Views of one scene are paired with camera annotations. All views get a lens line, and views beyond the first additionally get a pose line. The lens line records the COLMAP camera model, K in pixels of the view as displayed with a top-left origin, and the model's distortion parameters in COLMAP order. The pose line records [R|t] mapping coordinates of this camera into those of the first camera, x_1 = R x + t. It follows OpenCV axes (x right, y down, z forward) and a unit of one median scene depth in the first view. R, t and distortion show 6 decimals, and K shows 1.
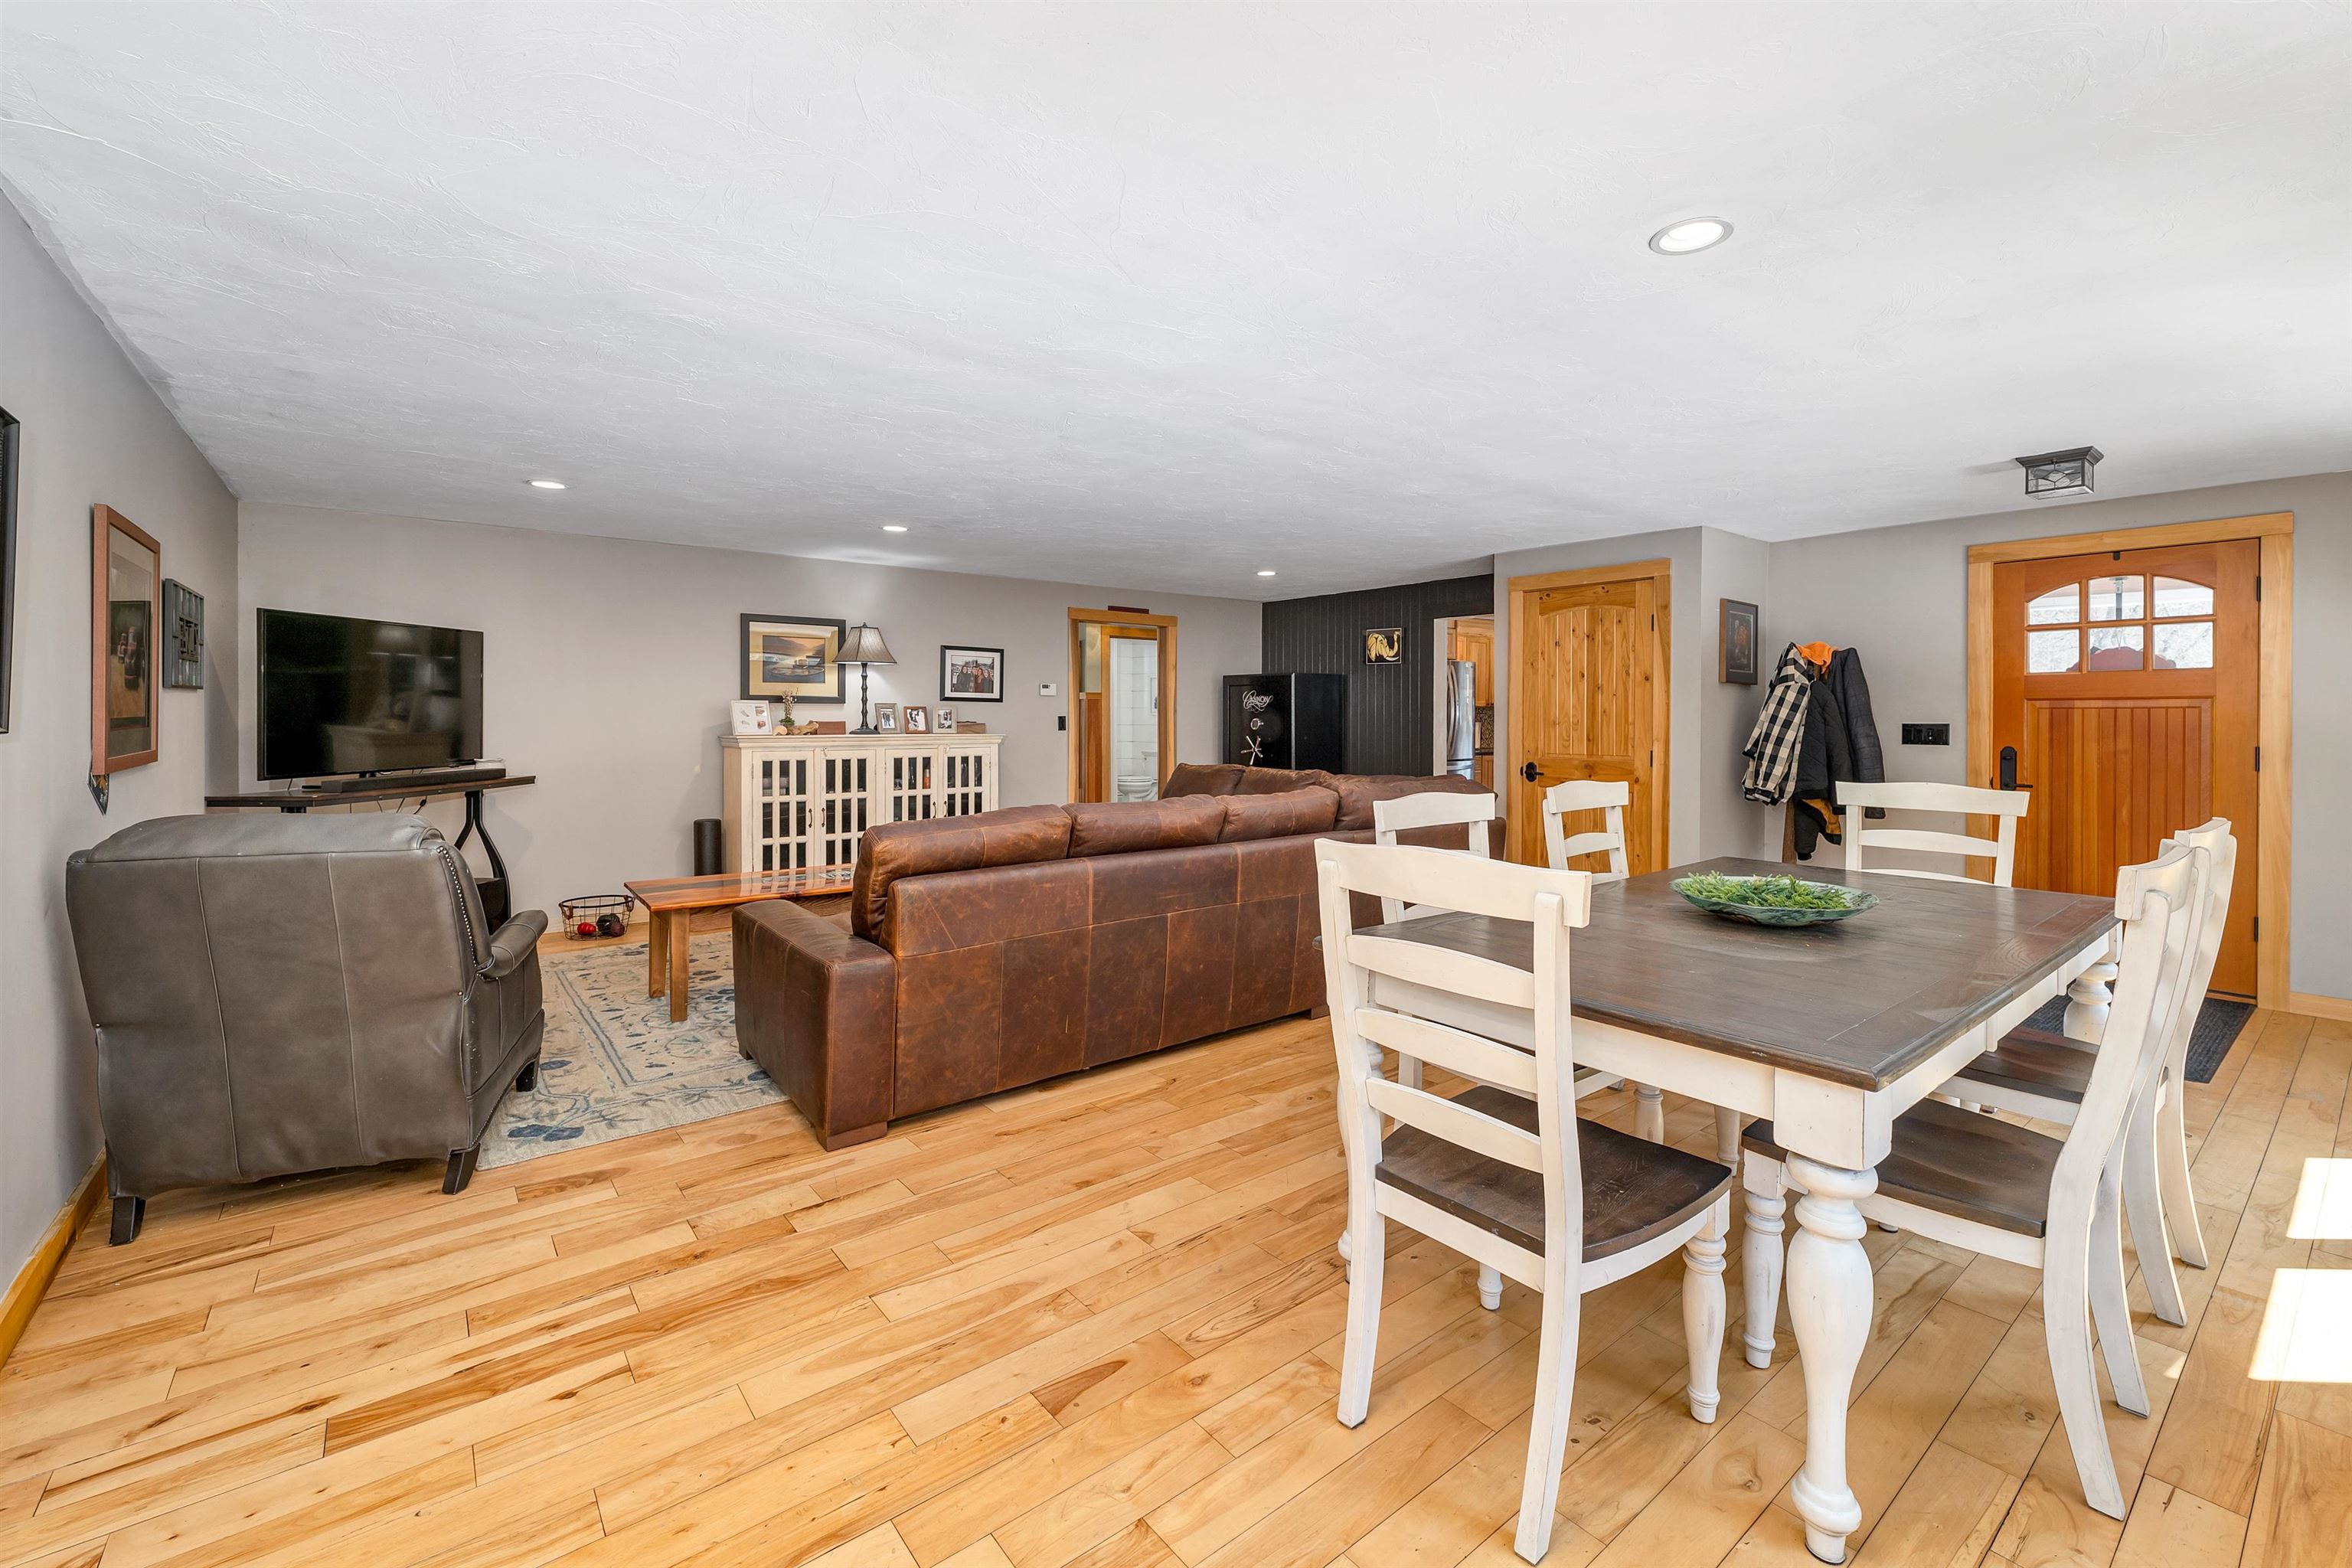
lens RADIAL K [[985.8, 0, 1187.5], [0, 985.8, 733.8], [0, 0, 1]] dist [0.001451, 0.000758]
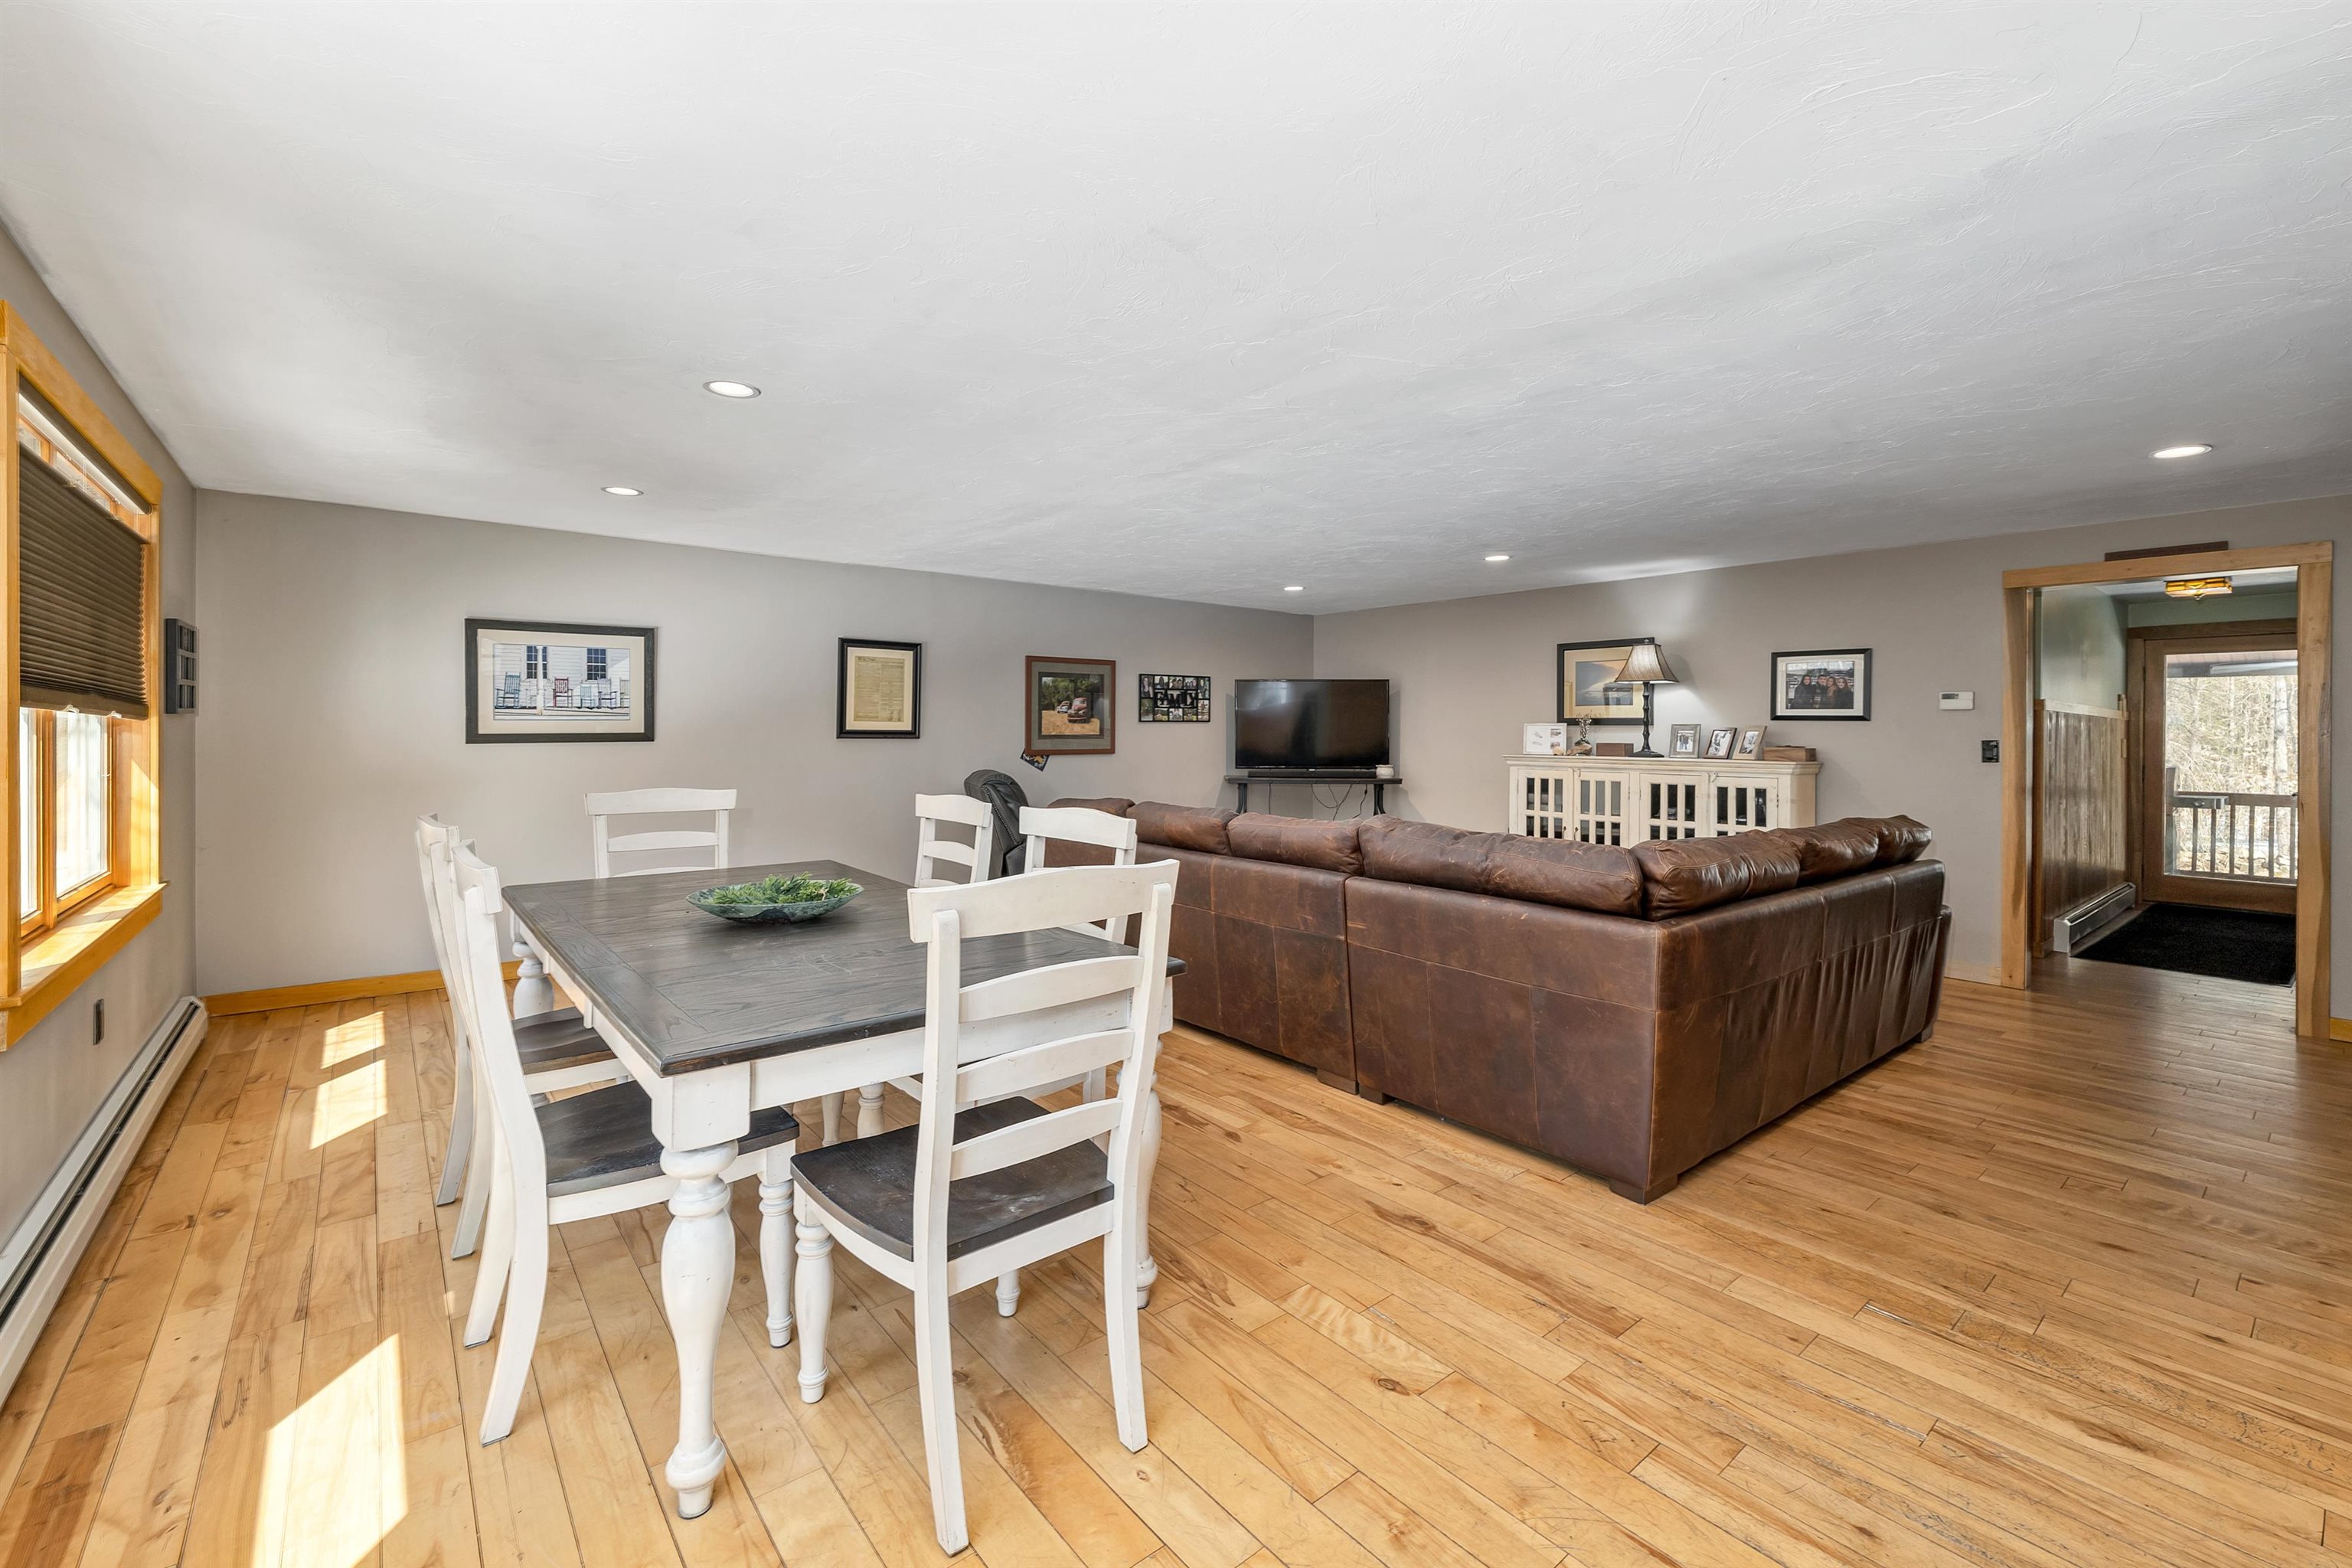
lens RADIAL K [[985.8, 0, 1151.8], [0, 985.8, 743.1], [0, 0, 1]] dist [0.001451, 0.000758]
pose [[-0.000963, 0.009671, -0.999953, 0.674316], [-0.025427, 0.999630, 0.009692, -0.010846], [0.999676, 0.025435, -0.000716, 0.567660]]
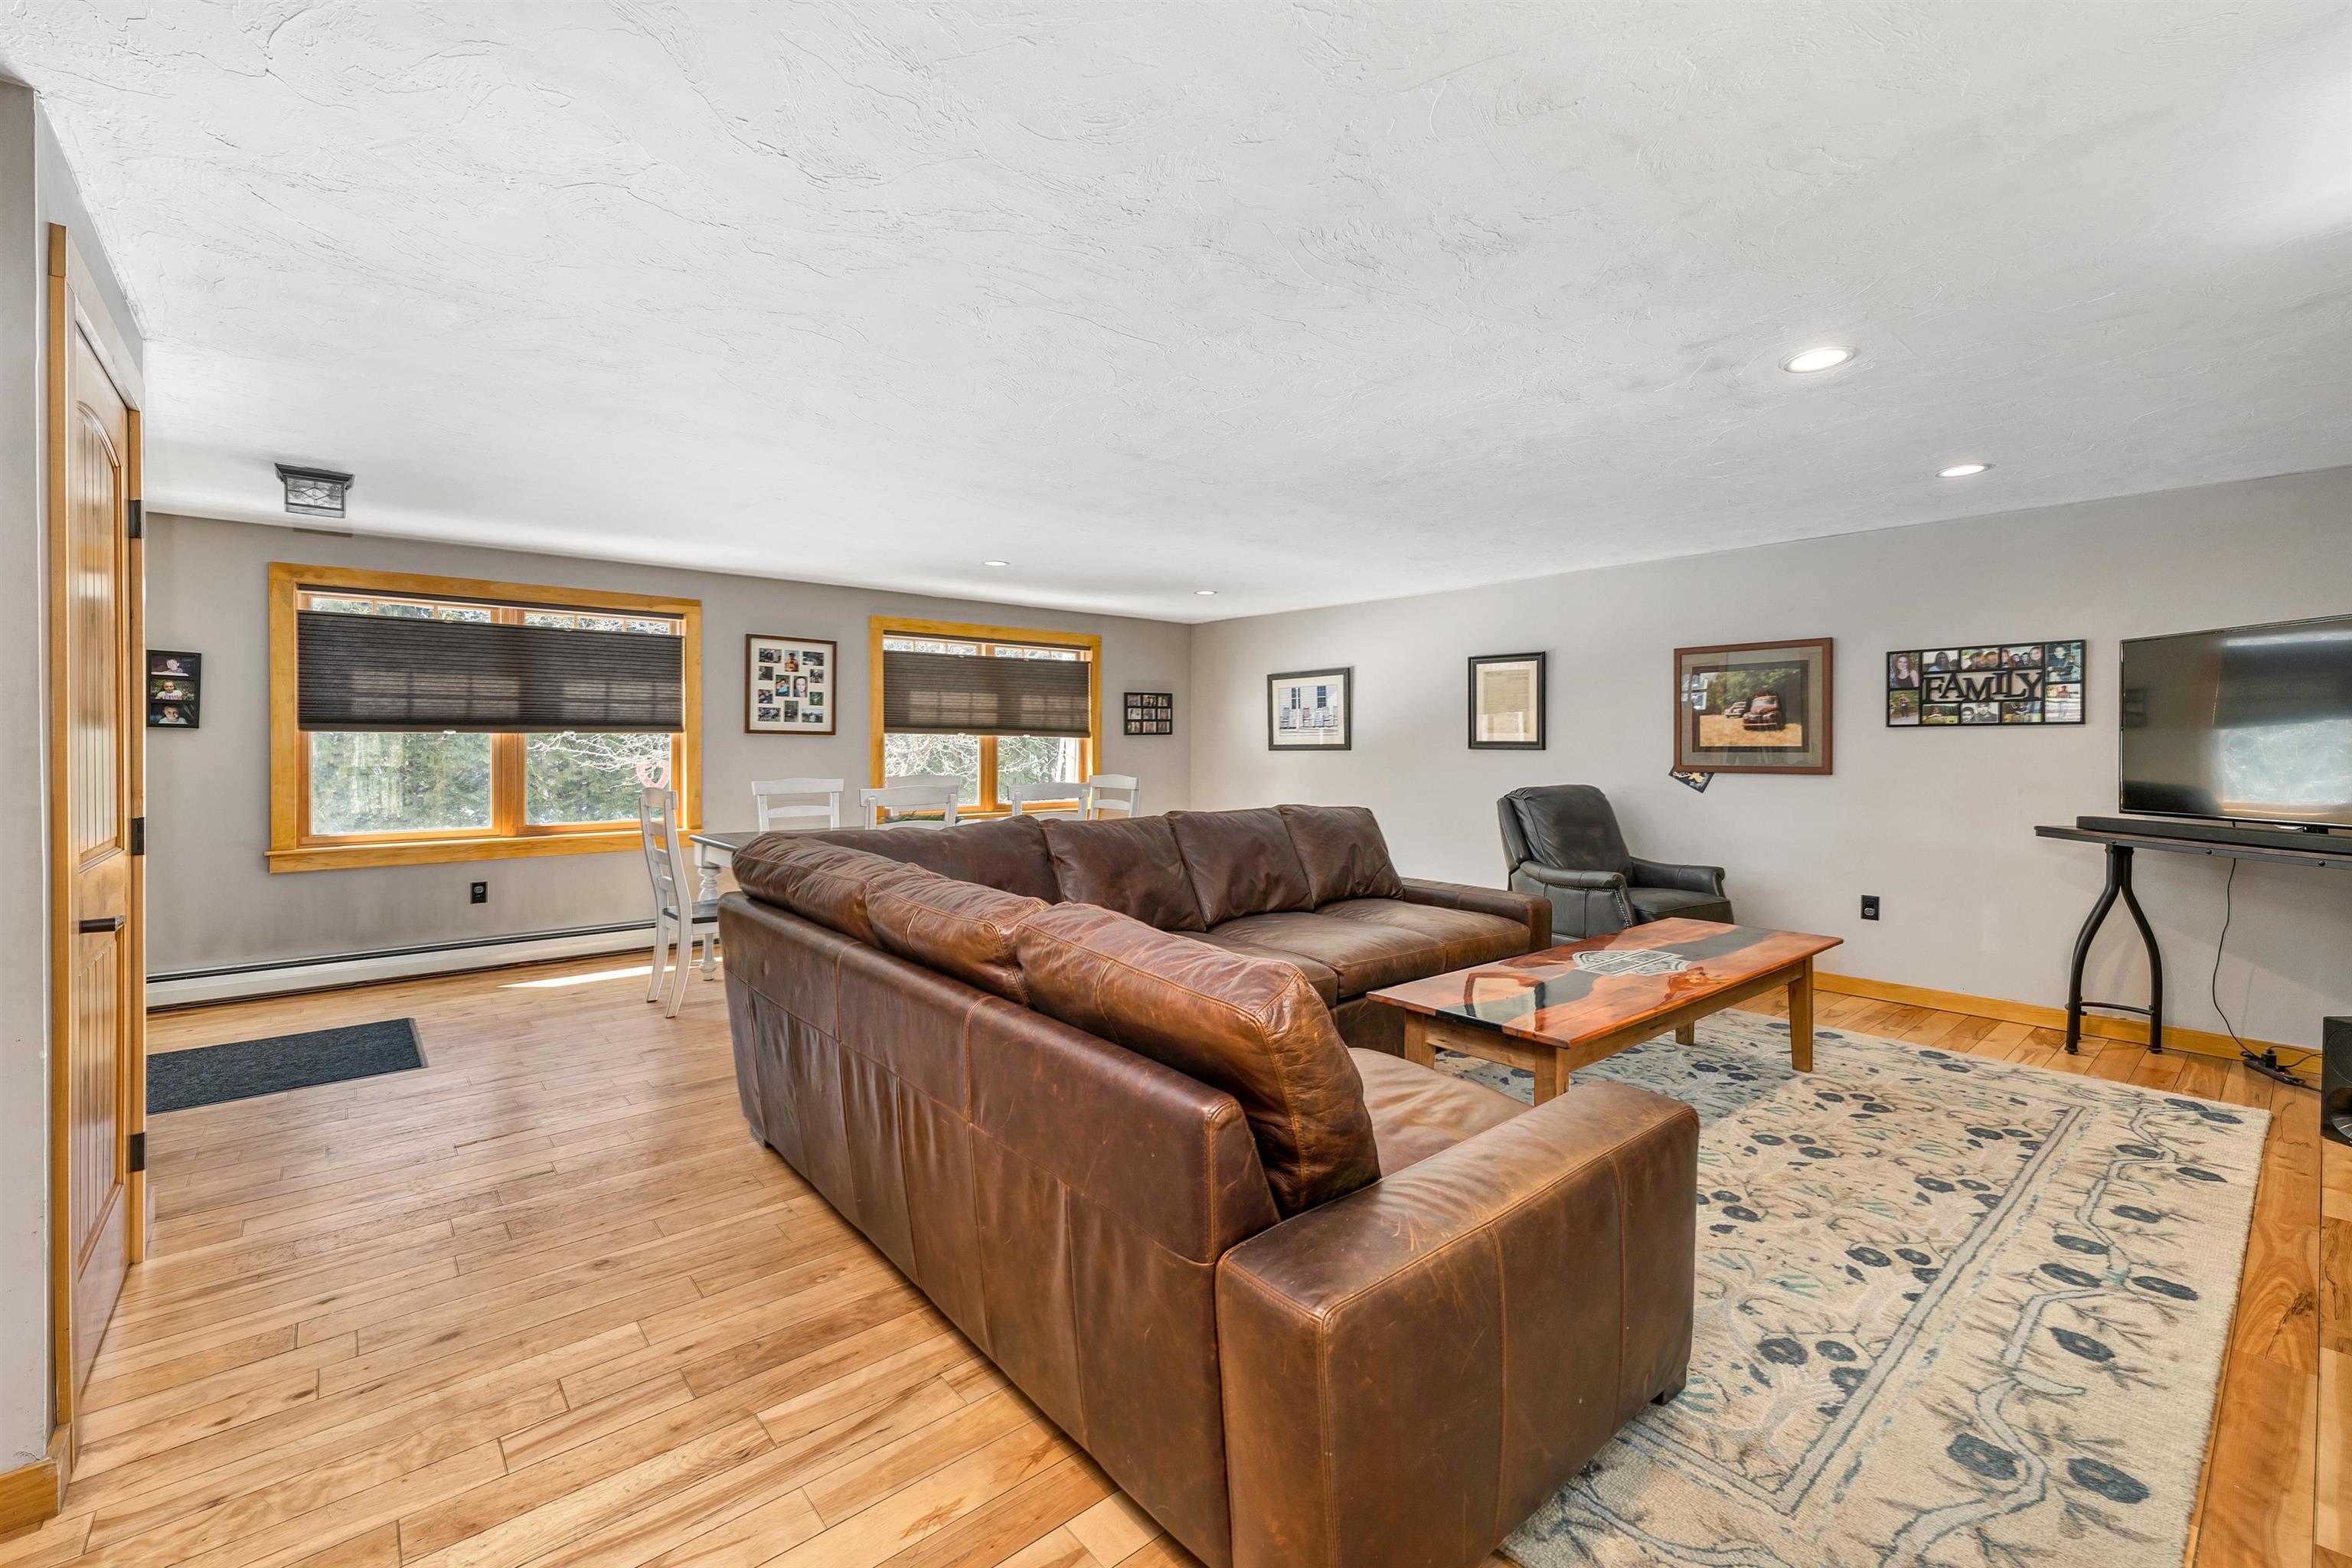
lens RADIAL K [[985.8, 0, 1202.4], [0, 985.8, 749.5], [0, 0, 1]] dist [0.001451, 0.000758]
pose [[-0.998723, -0.005367, -0.050237, 0.024770], [-0.006665, 0.999647, 0.025715, -0.023505], [0.050081, 0.026017, -0.998406, 1.320397]]
